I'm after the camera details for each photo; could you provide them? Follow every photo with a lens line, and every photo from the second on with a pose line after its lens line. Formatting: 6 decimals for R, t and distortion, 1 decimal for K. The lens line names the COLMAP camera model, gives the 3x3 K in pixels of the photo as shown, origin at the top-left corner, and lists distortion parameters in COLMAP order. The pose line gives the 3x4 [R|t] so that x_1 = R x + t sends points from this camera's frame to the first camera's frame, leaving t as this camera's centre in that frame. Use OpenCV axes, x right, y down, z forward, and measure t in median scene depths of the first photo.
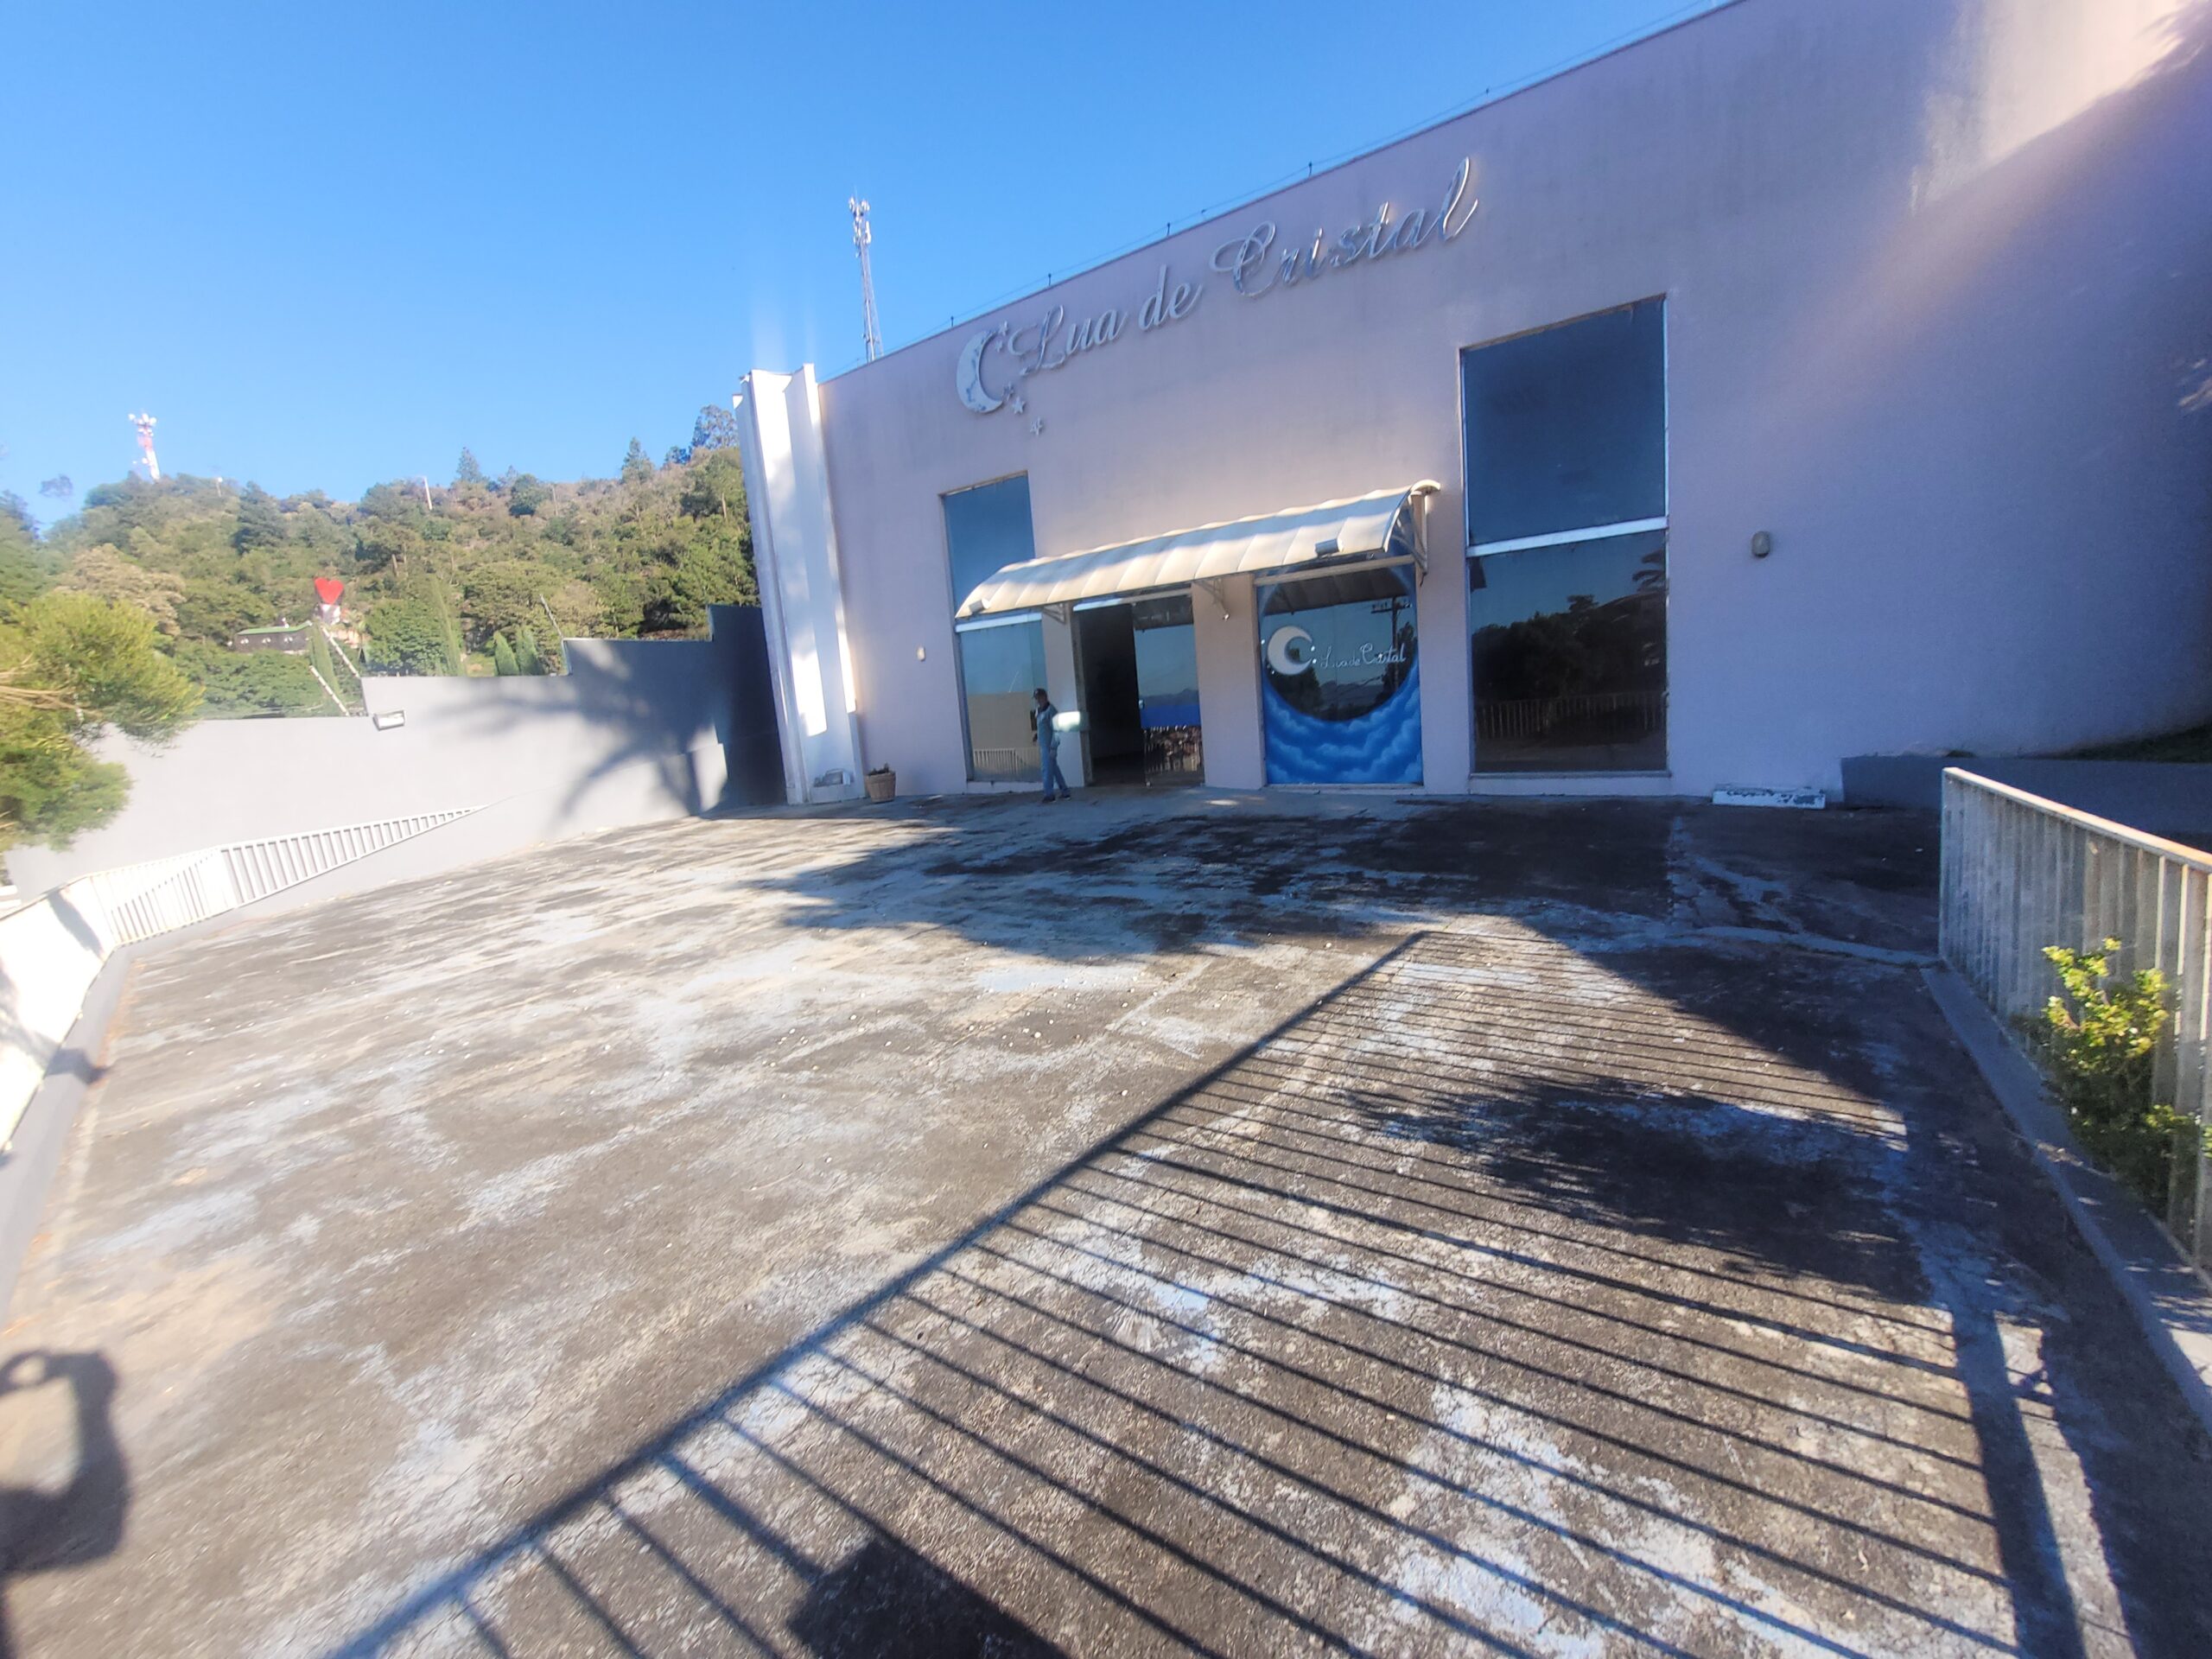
lens RADIAL K [[887.2, 0, 1096.9], [0, 887.2, 827.5], [0, 0, 1]] dist [0.000470, -0.000009]
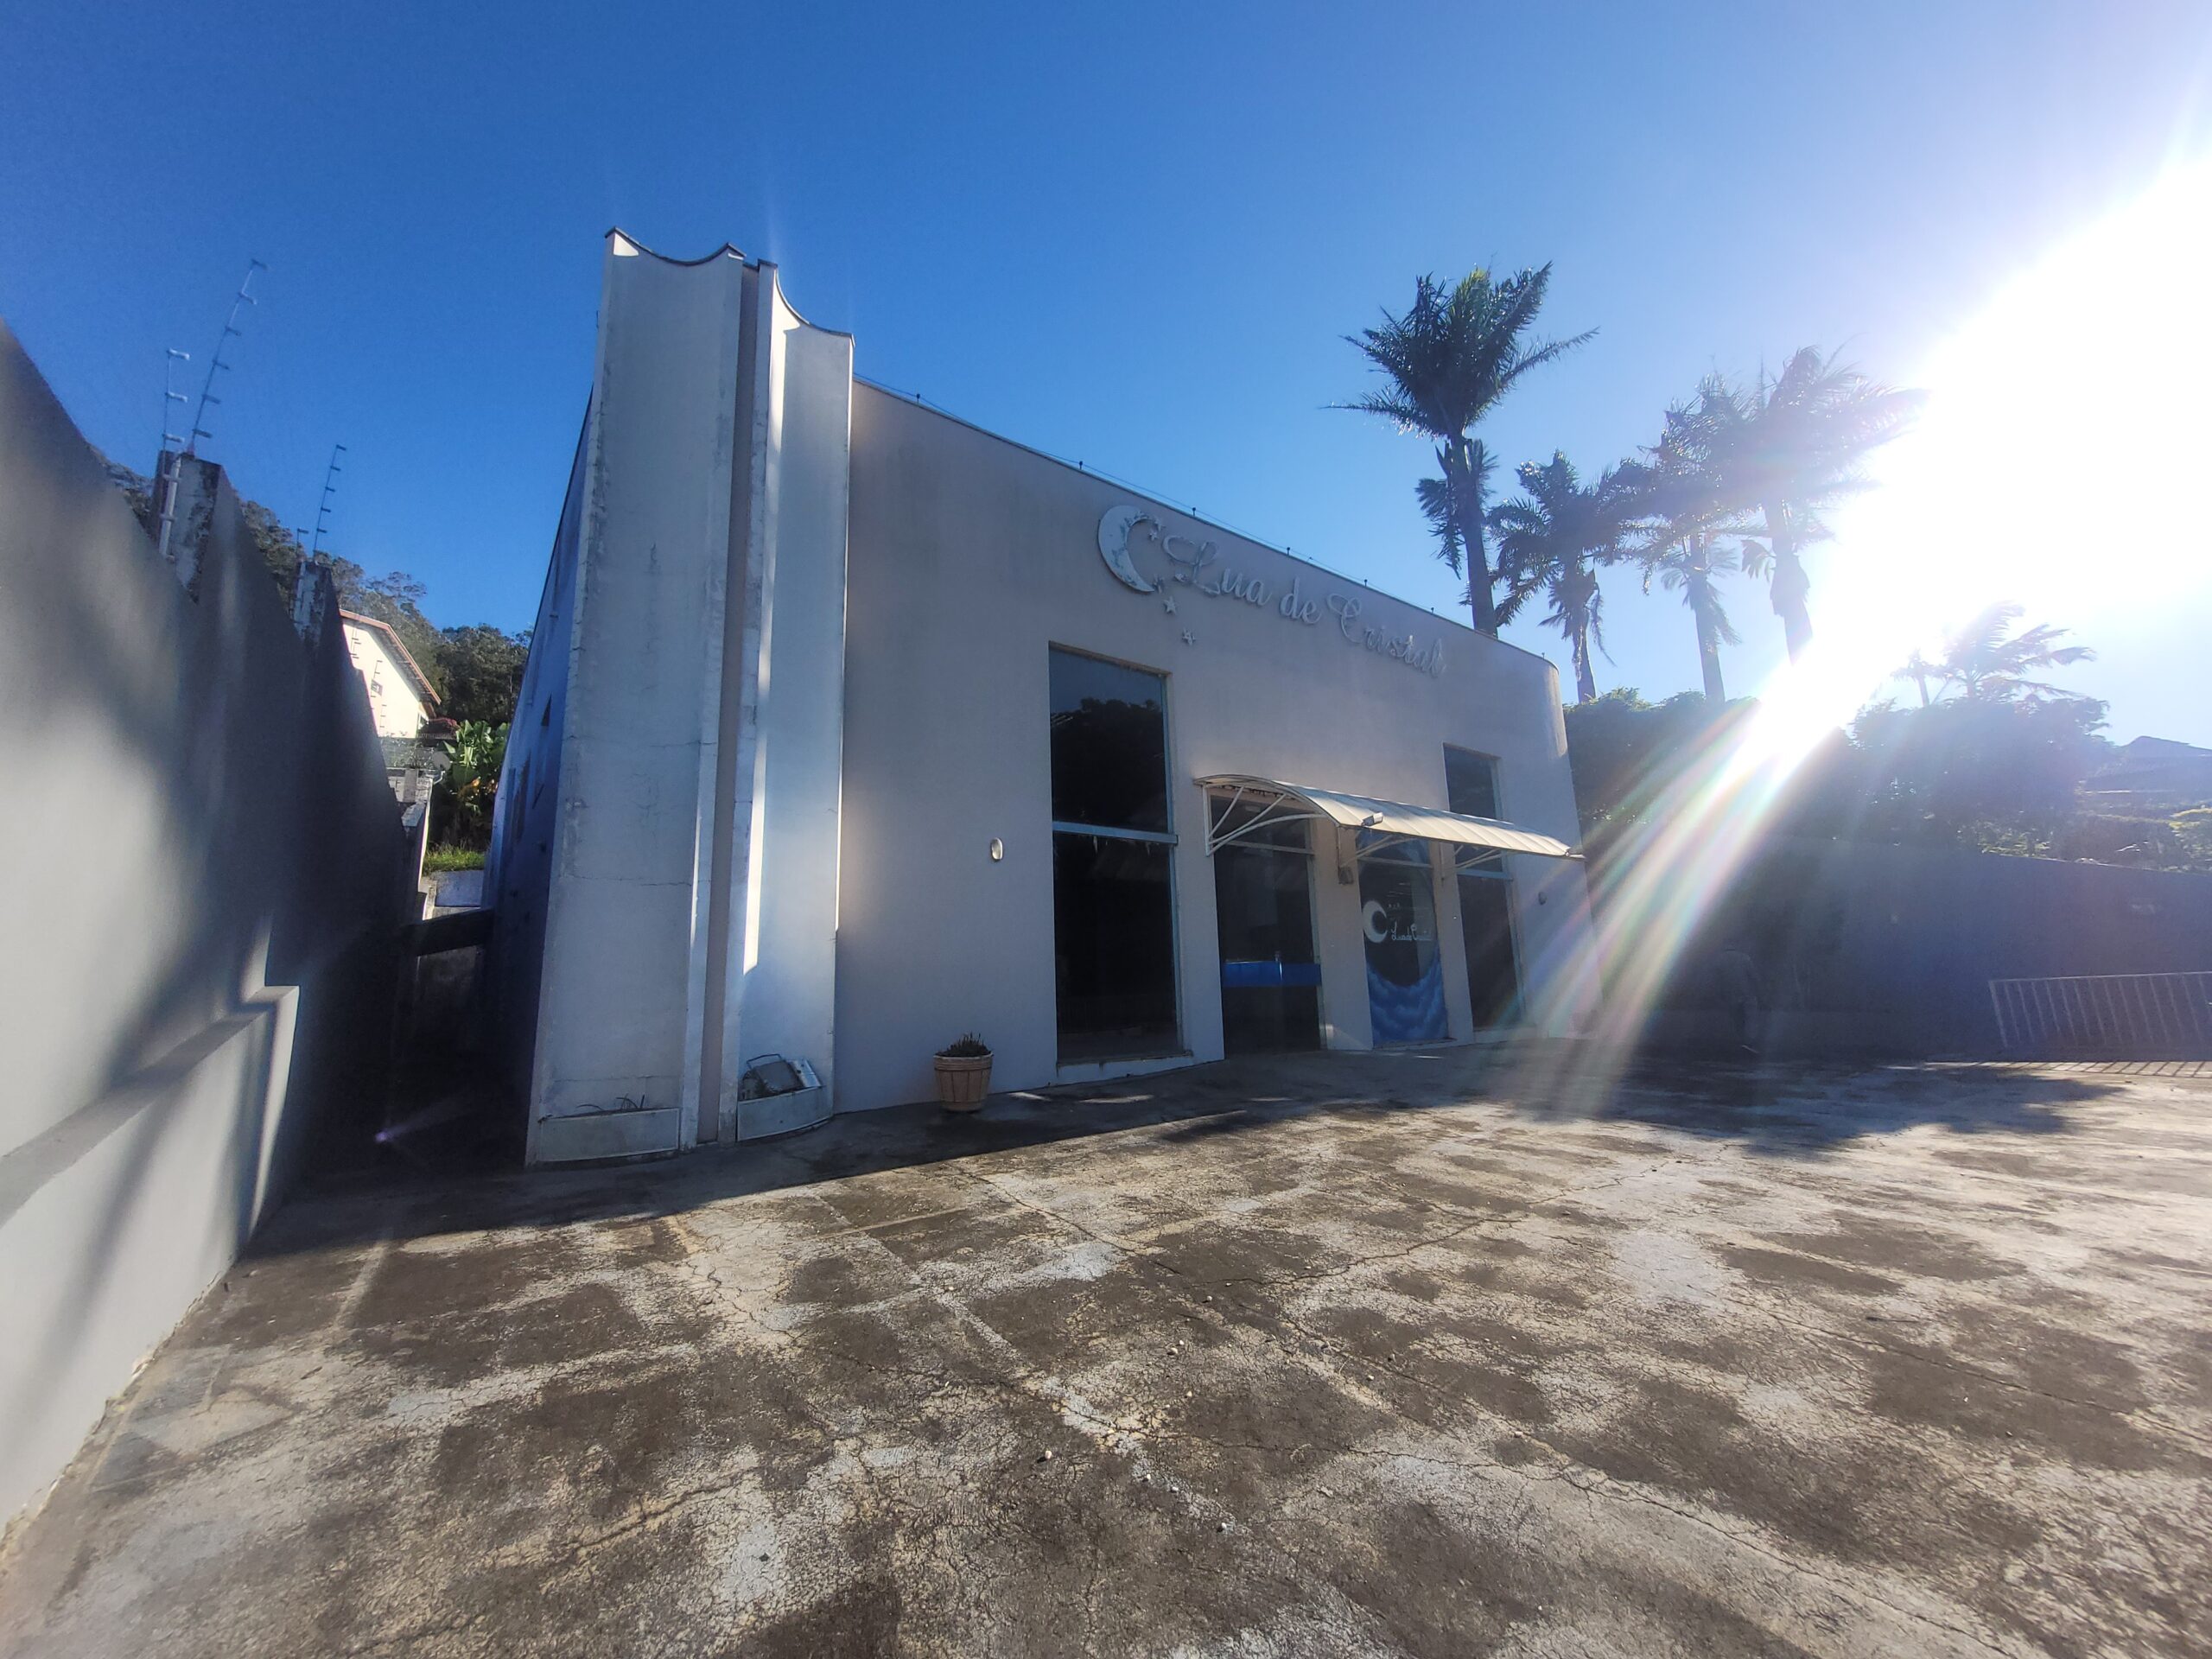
lens RADIAL K [[865.9, 0, 1098.8], [0, 865.9, 830.4], [0, 0, 1]] dist [-0.000475, 0.000030]
pose [[0.304080, 0.225839, 0.925490, -1.481196], [0.120555, 0.954561, -0.272543, -0.077043], [-0.944988, 0.194448, 0.263037, 1.561899]]
